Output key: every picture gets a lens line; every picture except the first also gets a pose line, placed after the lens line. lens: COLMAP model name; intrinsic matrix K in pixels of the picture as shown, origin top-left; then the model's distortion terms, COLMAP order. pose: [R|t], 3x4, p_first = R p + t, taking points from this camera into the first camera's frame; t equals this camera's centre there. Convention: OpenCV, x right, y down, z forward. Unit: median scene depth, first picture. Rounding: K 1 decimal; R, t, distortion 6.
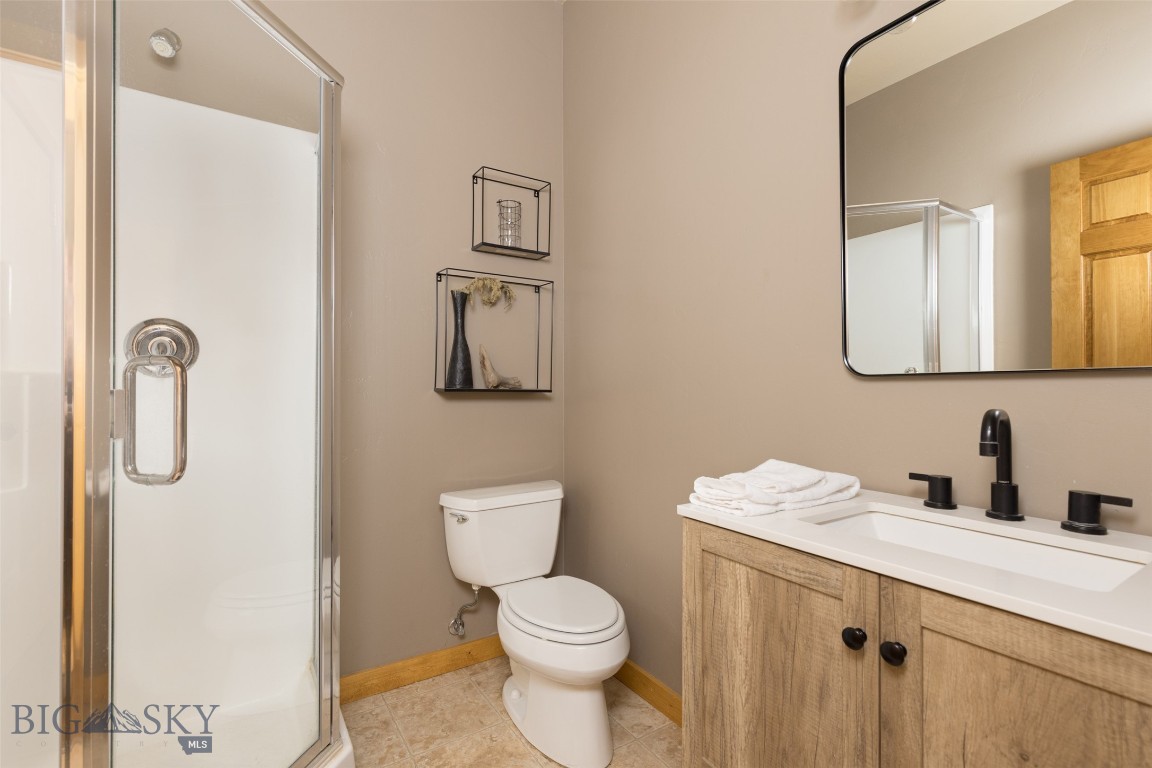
lens RADIAL K [[526.5, 0, 577.5], [0, 526.5, 390.2], [0, 0, 1]] dist [0.004930, -0.000477]
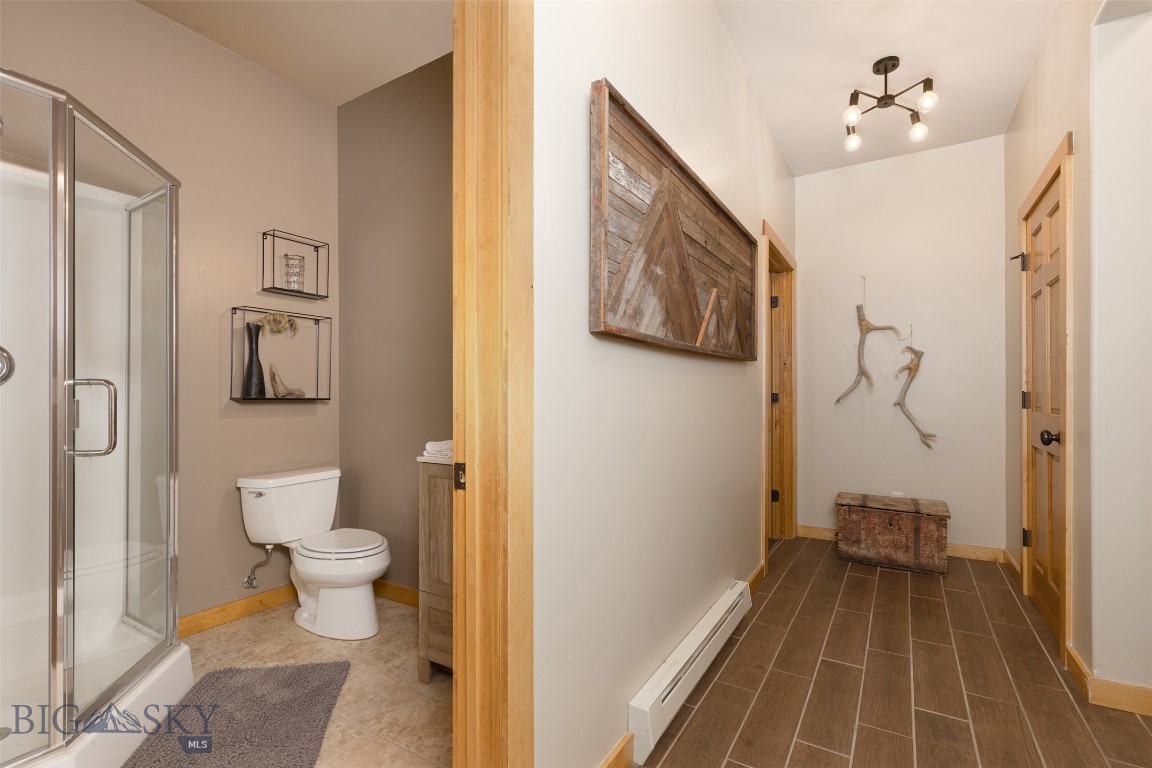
lens RADIAL K [[526.5, 0, 577.5], [0, 526.5, 390.2], [0, 0, 1]] dist [0.004930, -0.000477]
pose [[0.905852, 0.000124, 0.423595, -0.050968], [0.005493, 0.999912, -0.012039, -0.001431], [-0.423559, 0.013233, 0.905772, -0.530011]]
